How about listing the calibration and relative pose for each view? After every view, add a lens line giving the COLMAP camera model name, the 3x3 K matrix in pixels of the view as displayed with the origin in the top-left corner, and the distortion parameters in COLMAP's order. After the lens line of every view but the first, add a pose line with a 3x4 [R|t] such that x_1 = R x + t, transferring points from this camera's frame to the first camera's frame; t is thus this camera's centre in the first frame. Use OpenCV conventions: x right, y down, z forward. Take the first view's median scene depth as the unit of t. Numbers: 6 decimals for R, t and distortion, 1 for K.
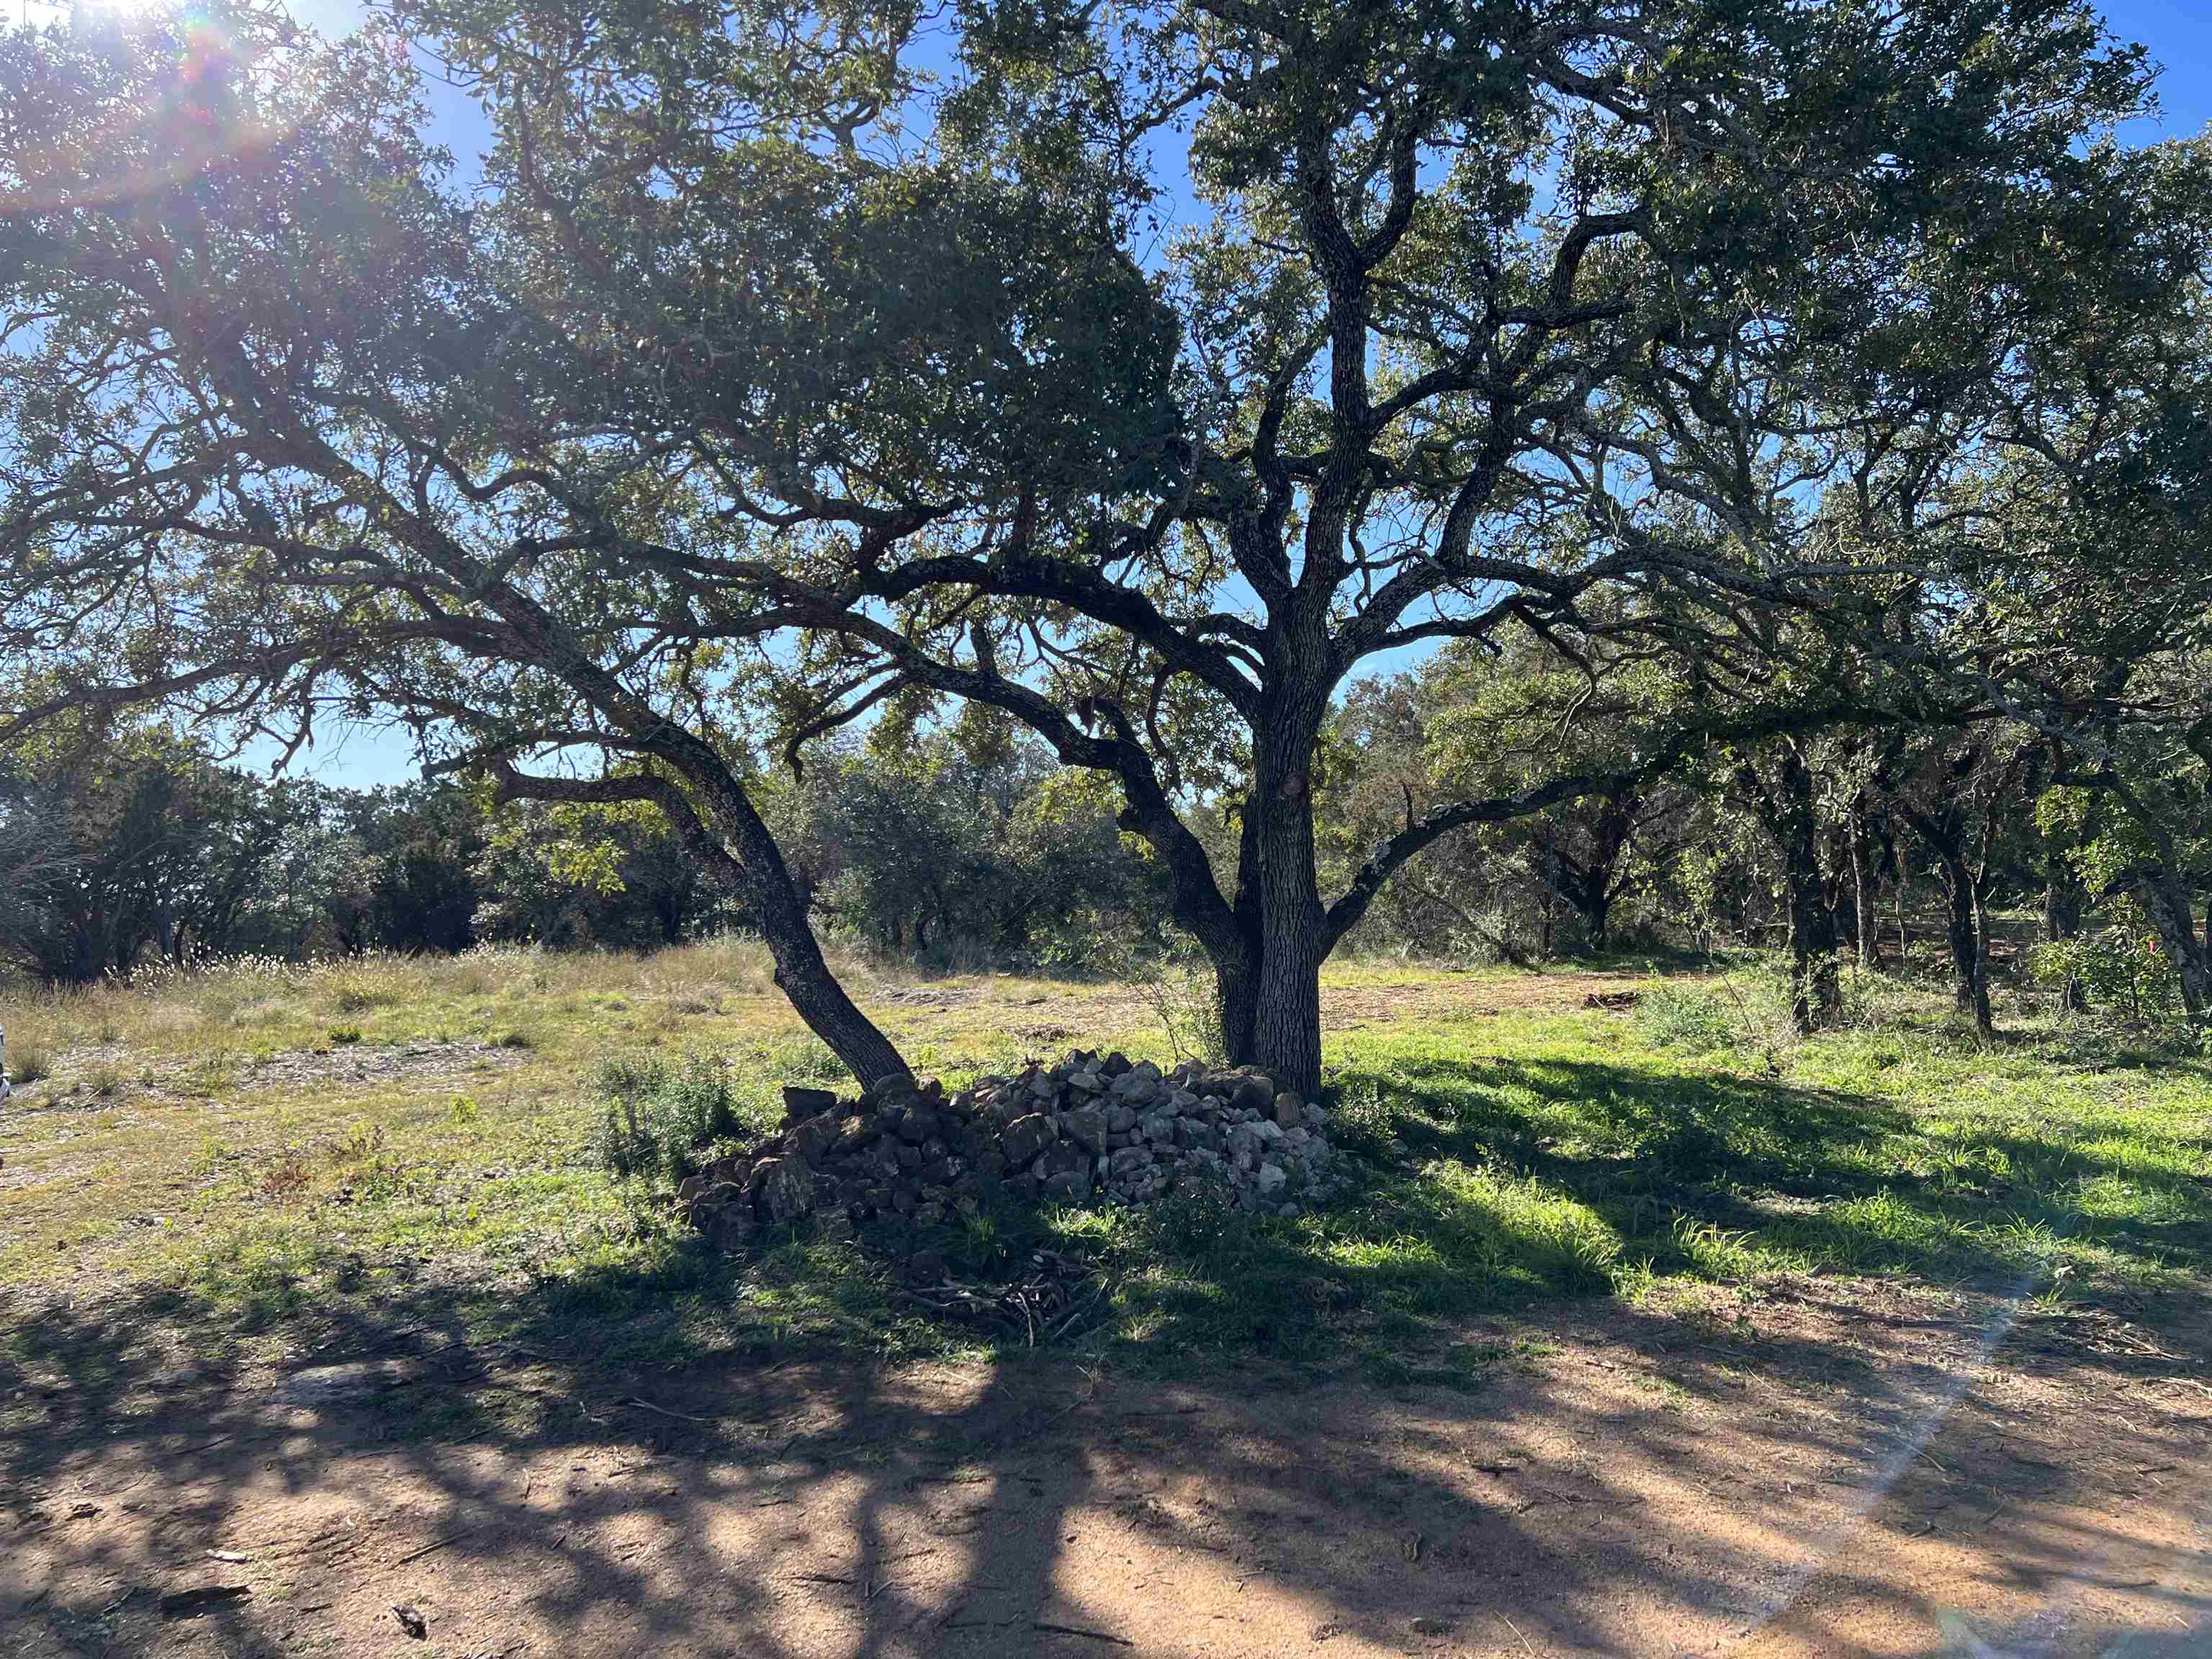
lens RADIAL K [[1608.4, 0, 1106.0], [0, 1608.4, 829.5], [0, 0, 1]] dist [0.050963, -0.059502]
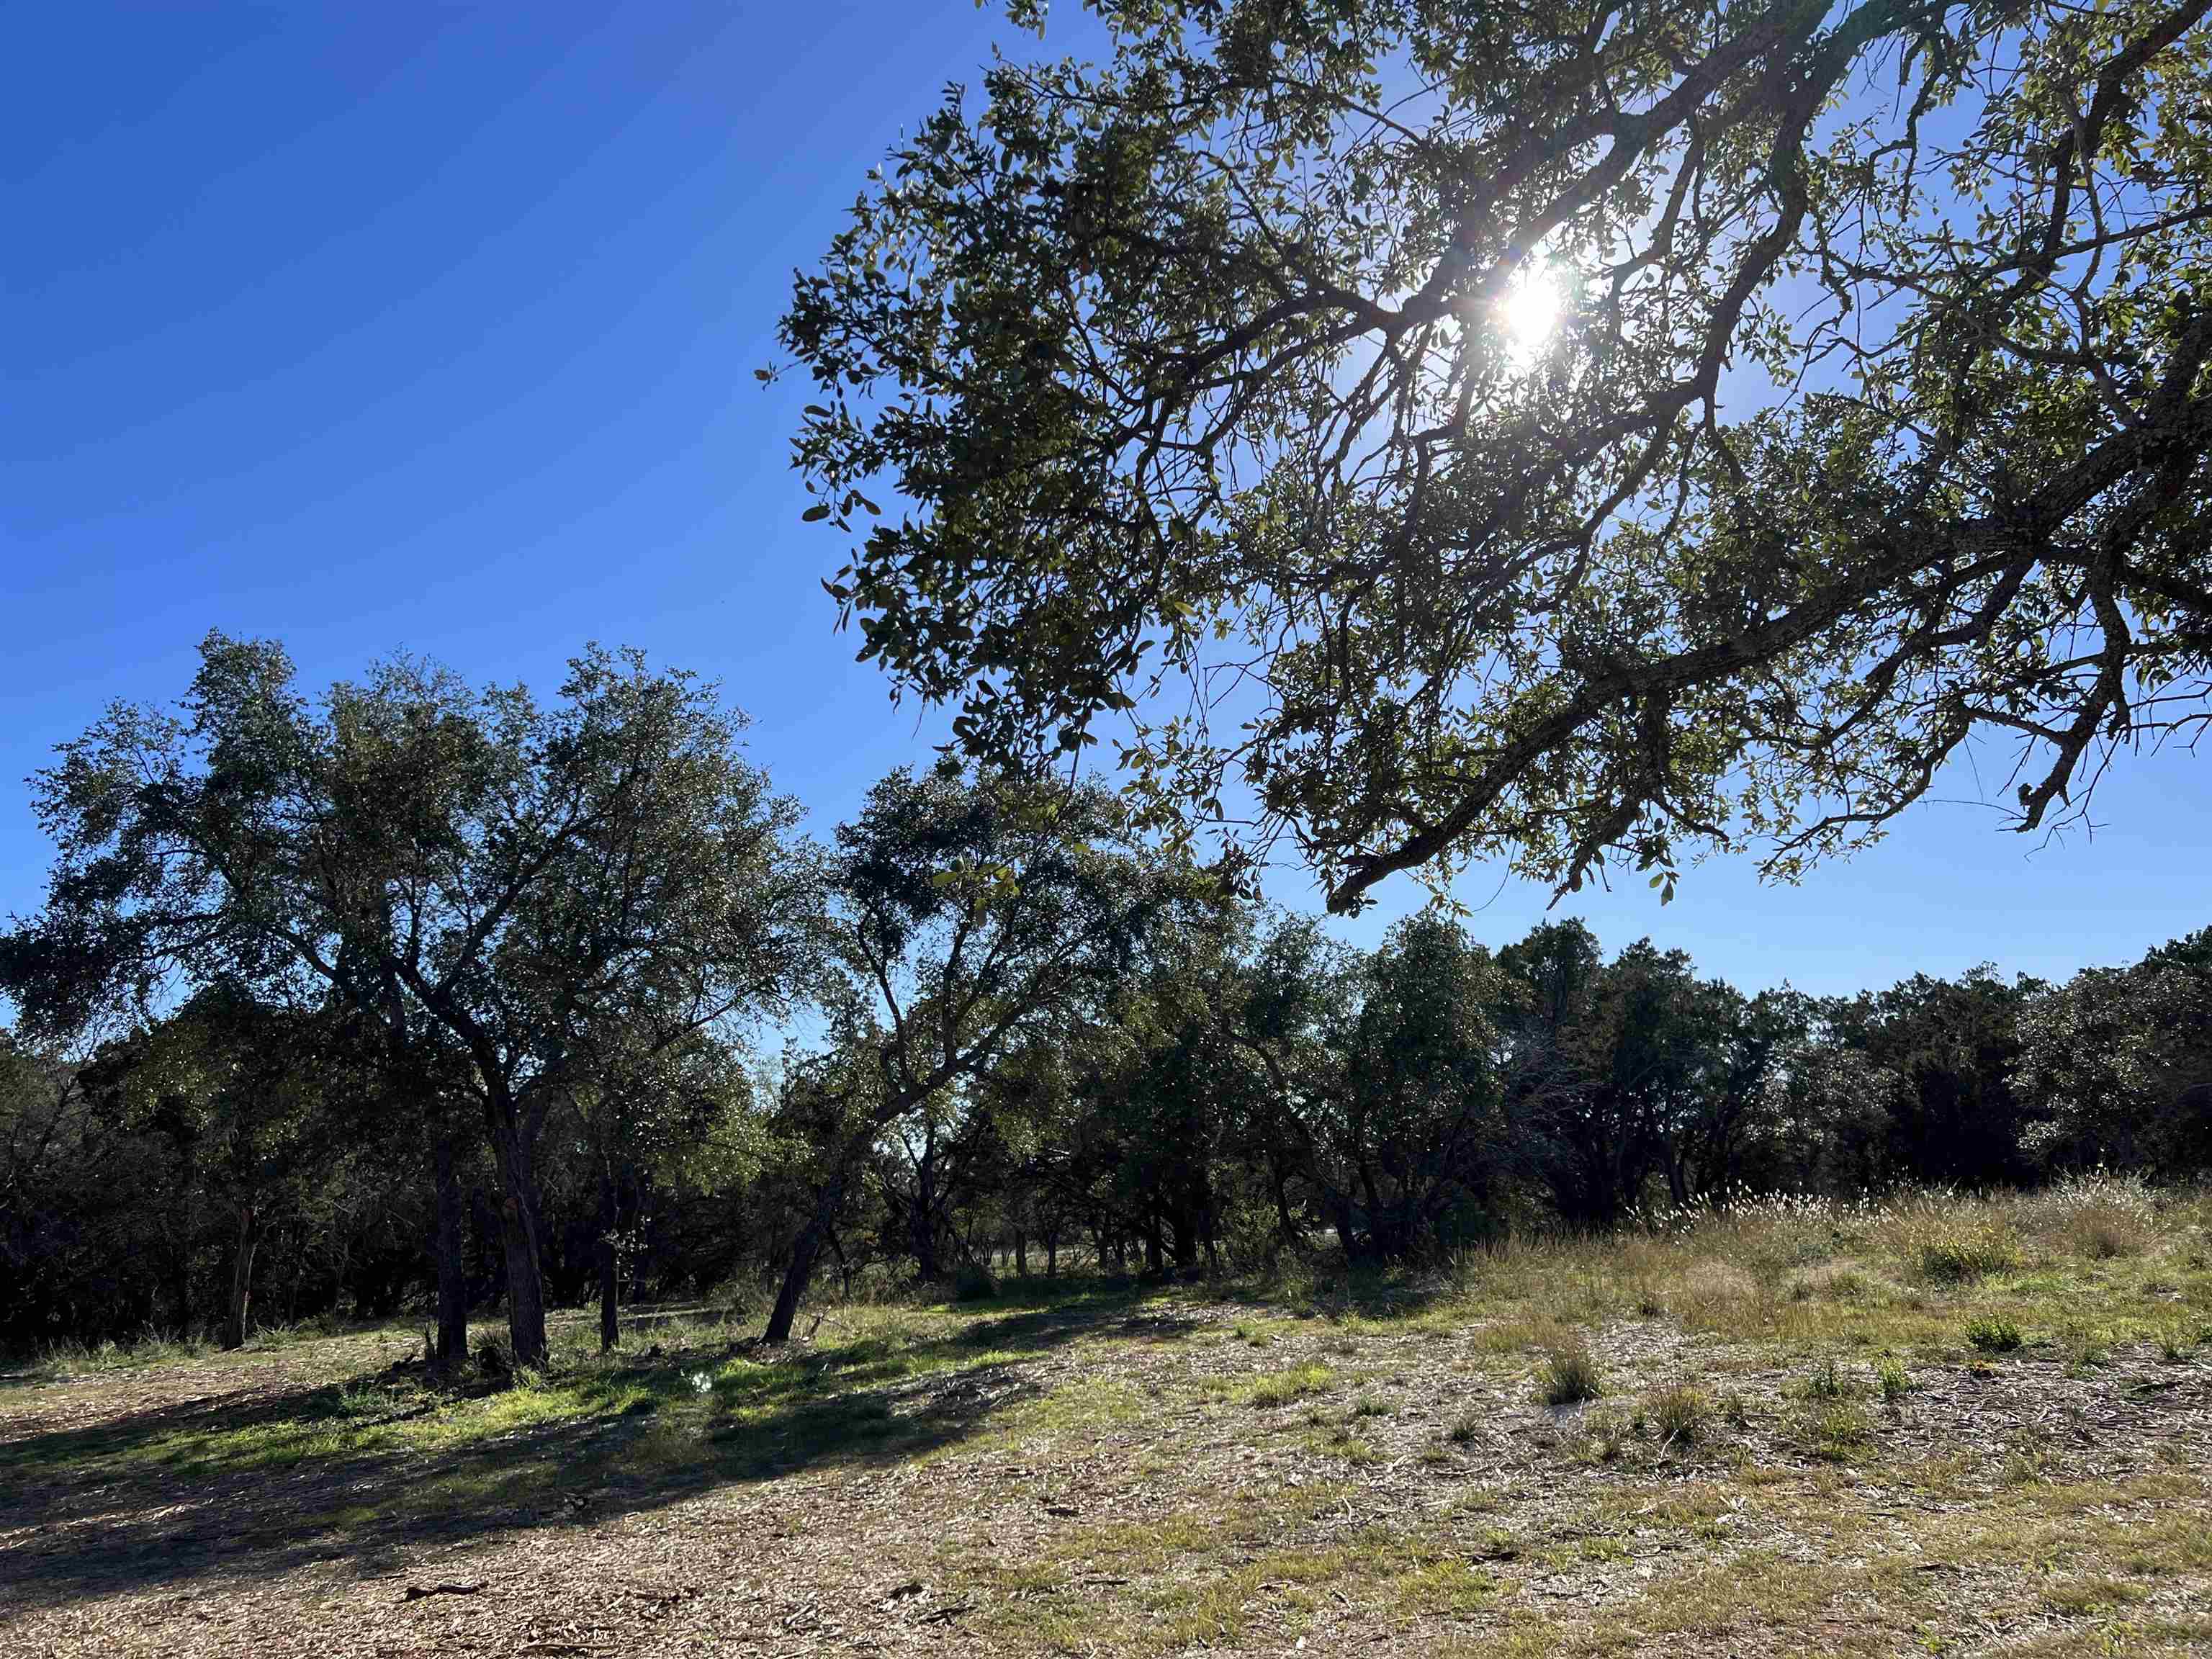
lens RADIAL K [[1608.4, 0, 1106.0], [0, 1608.4, 829.5], [0, 0, 1]] dist [0.050963, -0.059502]
pose [[0.664466, -0.165069, -0.728860, -0.081779], [0.065674, 0.984425, -0.163076, 0.004269], [0.744427, 0.060491, 0.664958, 0.122797]]
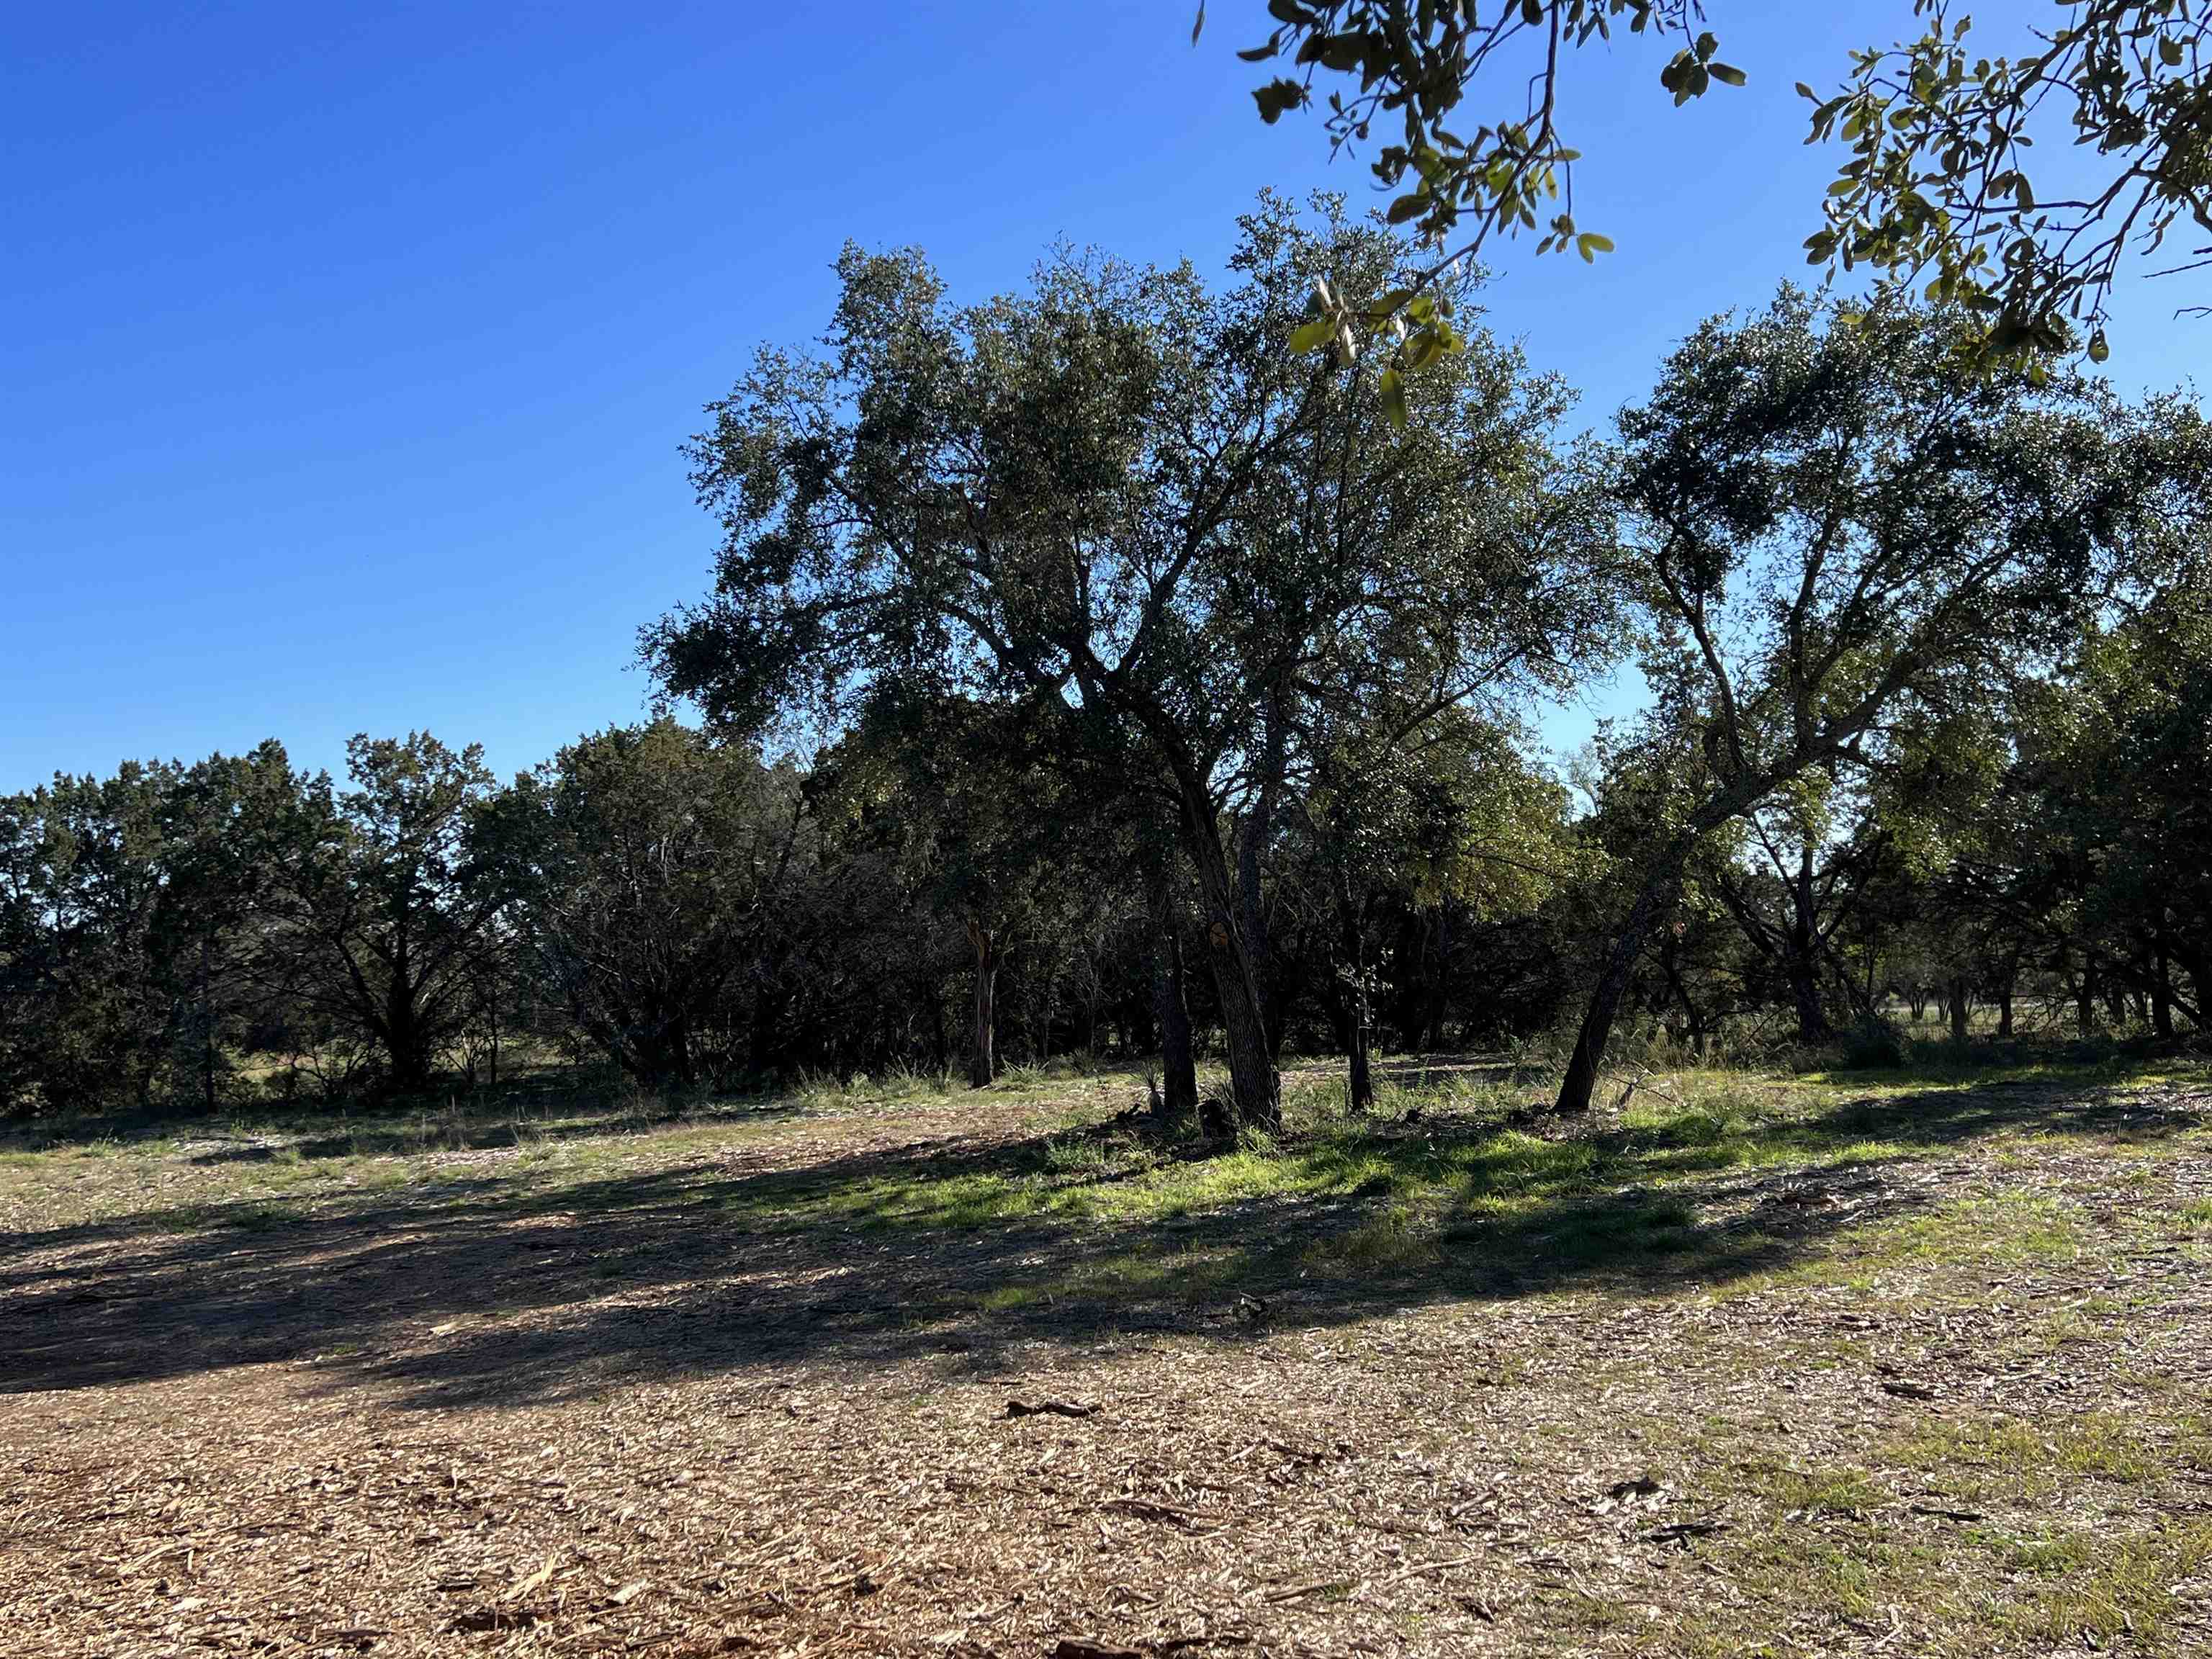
lens RADIAL K [[2111.6, 0, 1106.0], [0, 2111.6, 829.5], [0, 0, 1]] dist [0.092291, -0.167808]
pose [[0.289932, -0.039100, -0.956248, -0.098397], [0.077814, 0.996820, -0.017166, 0.006676], [0.953879, -0.069432, 0.292052, 0.152914]]
